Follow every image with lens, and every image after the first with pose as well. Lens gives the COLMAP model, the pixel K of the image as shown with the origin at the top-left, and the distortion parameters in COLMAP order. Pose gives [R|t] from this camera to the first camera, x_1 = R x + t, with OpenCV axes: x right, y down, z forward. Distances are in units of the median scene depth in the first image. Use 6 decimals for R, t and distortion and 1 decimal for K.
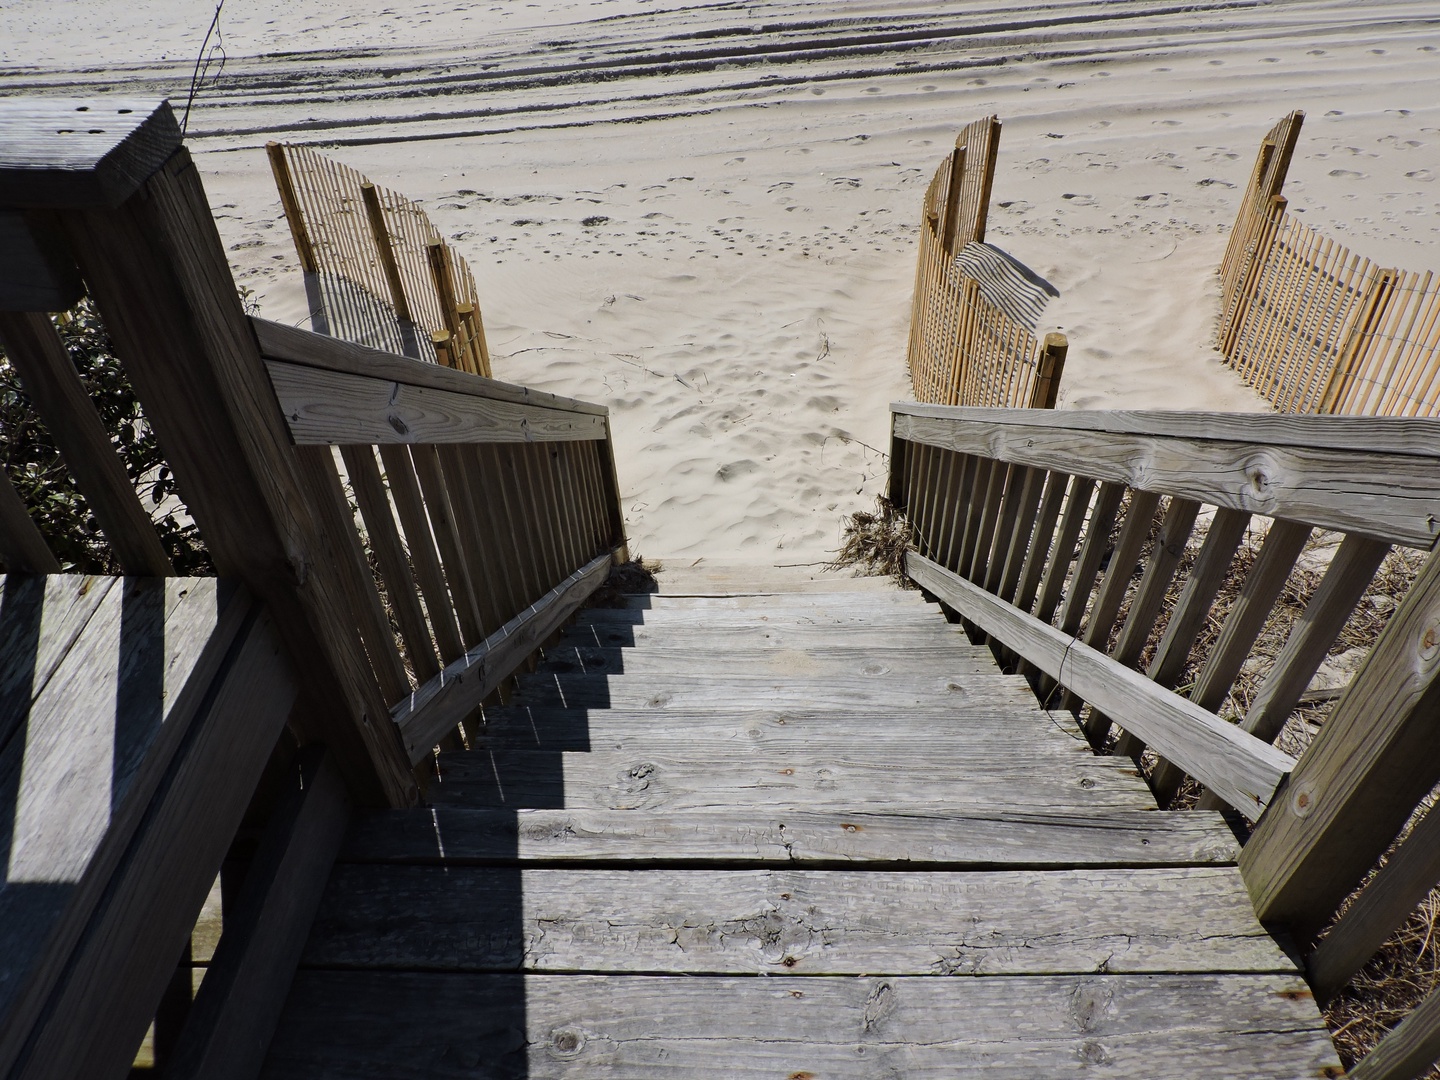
lens RADIAL K [[1031.7, 0, 720.0], [0, 1031.7, 540.0], [0, 0, 1]] dist [-0.005614, -0.002489]
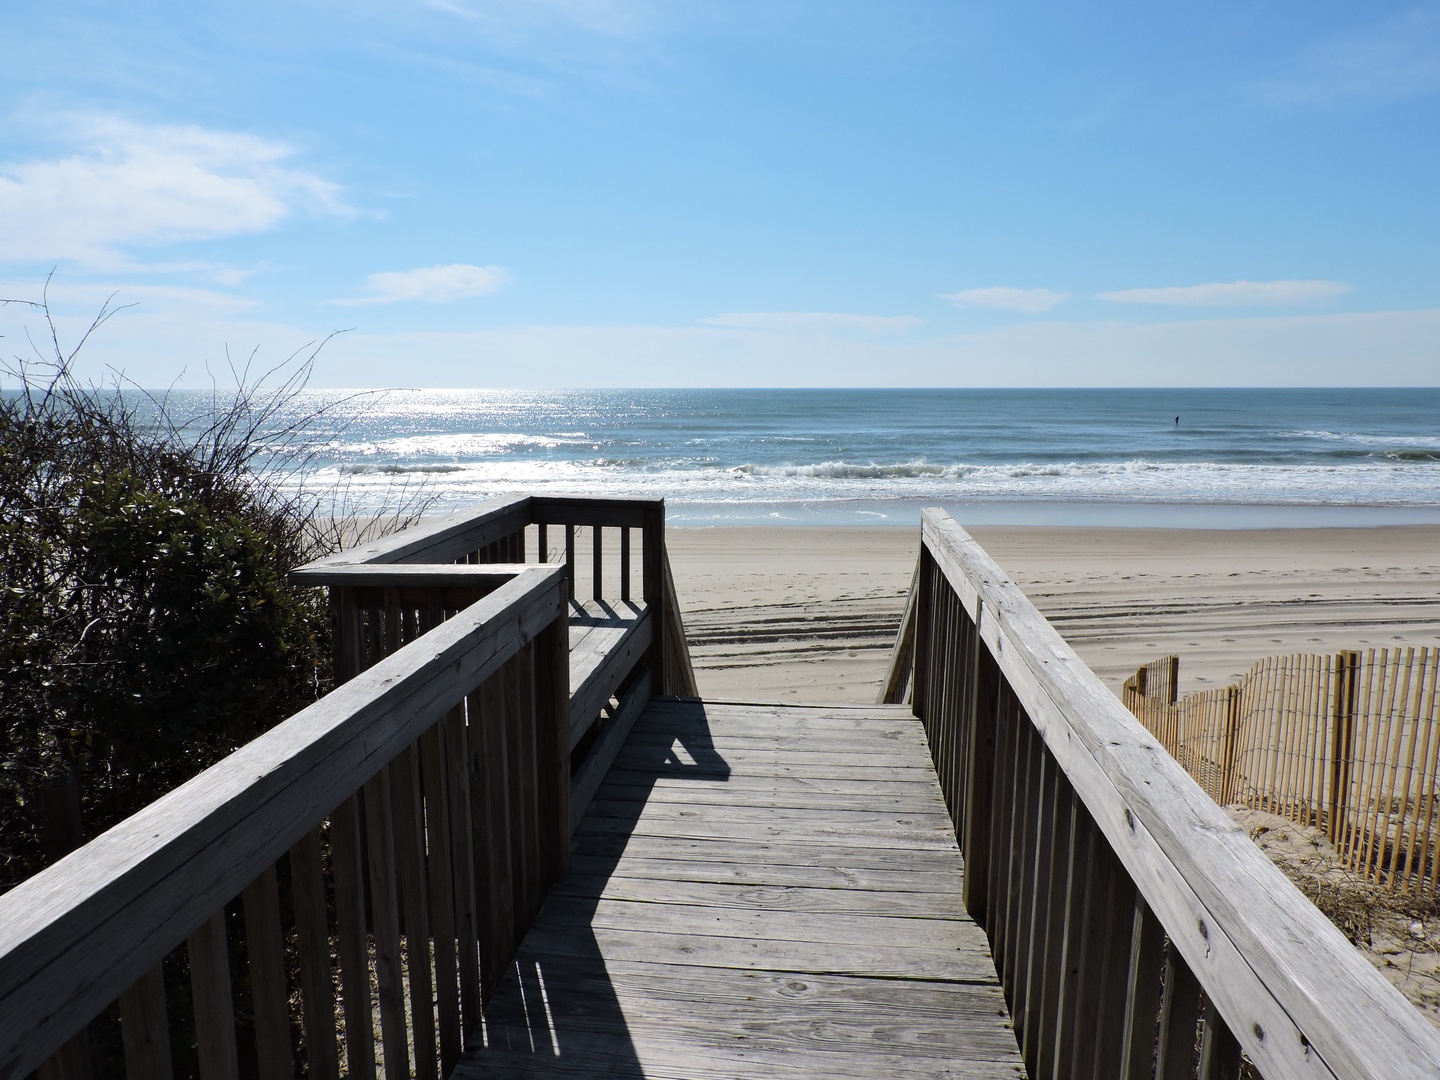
lens RADIAL K [[1031.7, 0, 720.0], [0, 1031.7, 540.0], [0, 0, 1]] dist [-0.005614, -0.002489]
pose [[0.997396, 0.023218, -0.068285, 0.009159], [-0.056469, 0.840365, -0.539071, 0.169117], [0.044868, 0.541523, 0.839488, -0.217814]]
